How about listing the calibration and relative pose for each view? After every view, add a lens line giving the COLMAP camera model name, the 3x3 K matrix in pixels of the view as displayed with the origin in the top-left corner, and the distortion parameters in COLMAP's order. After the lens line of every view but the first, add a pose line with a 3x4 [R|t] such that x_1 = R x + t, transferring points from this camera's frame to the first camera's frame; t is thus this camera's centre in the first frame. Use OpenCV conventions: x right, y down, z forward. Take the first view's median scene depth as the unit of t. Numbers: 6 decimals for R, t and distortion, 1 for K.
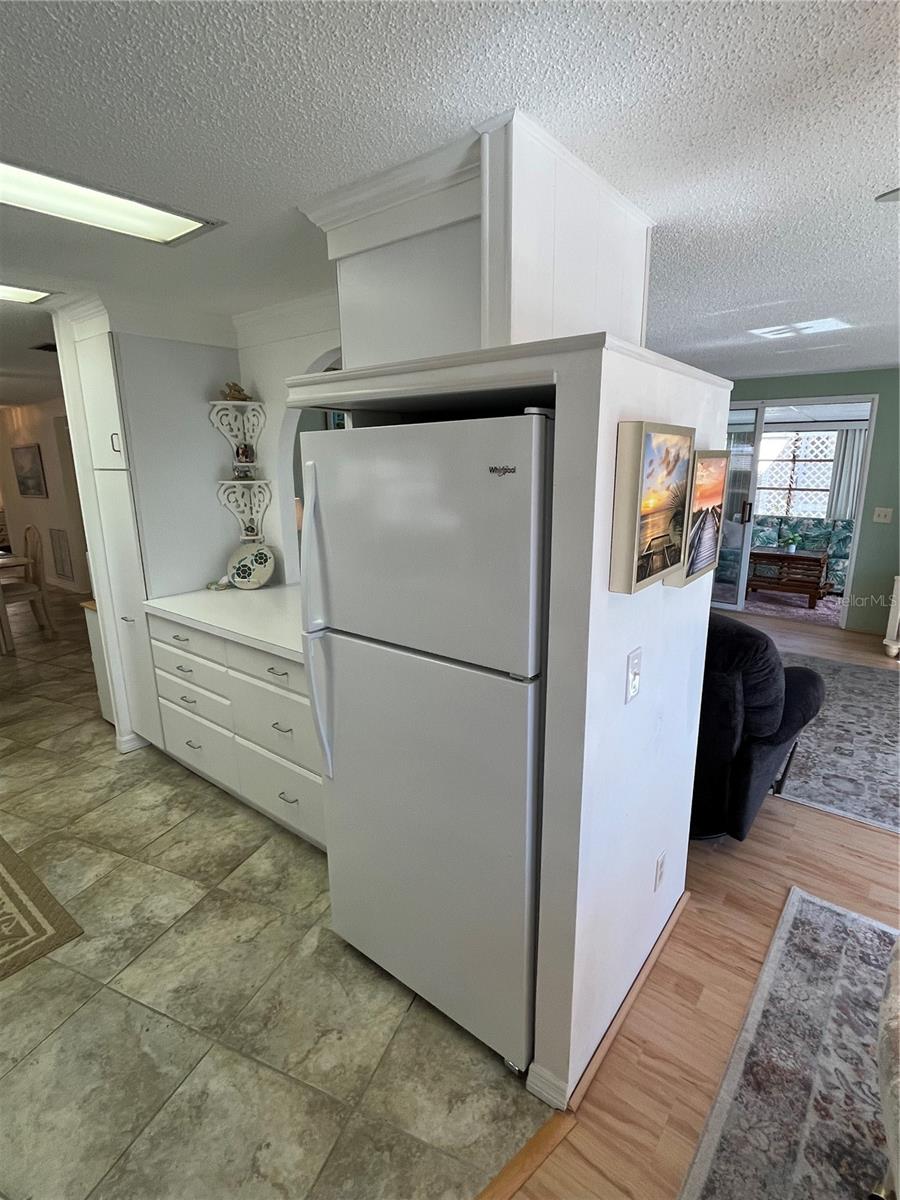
lens RADIAL K [[583.7, 0, 453.0], [0, 583.7, 595.9], [0, 0, 1]] dist [-0.003292, -0.000056]
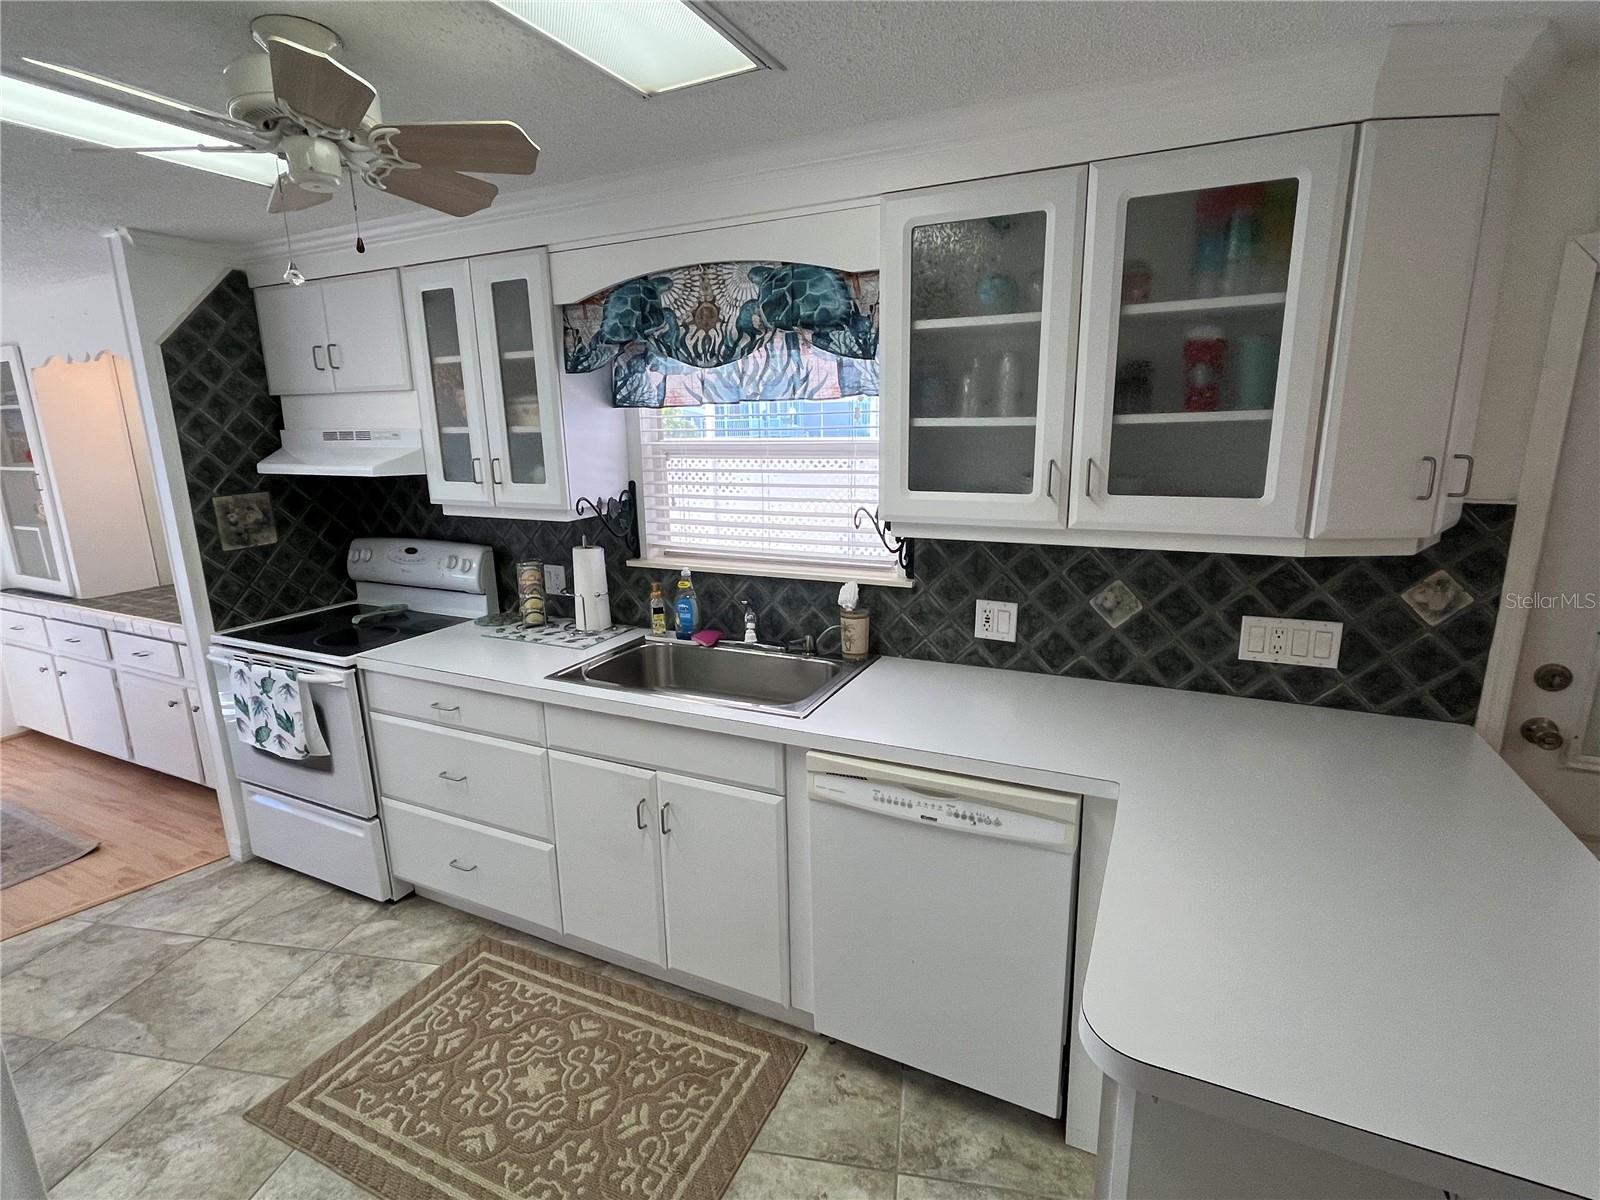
lens RADIAL K [[778.2, 0, 796.0], [0, 778.2, 596.3], [0, 0, 1]] dist [-0.003292, -0.000056]
pose [[-0.975664, 0.078535, -0.204723, -0.818737], [-0.020789, 0.896321, 0.442918, -0.293327], [0.218282, 0.436396, -0.872875, 1.209570]]
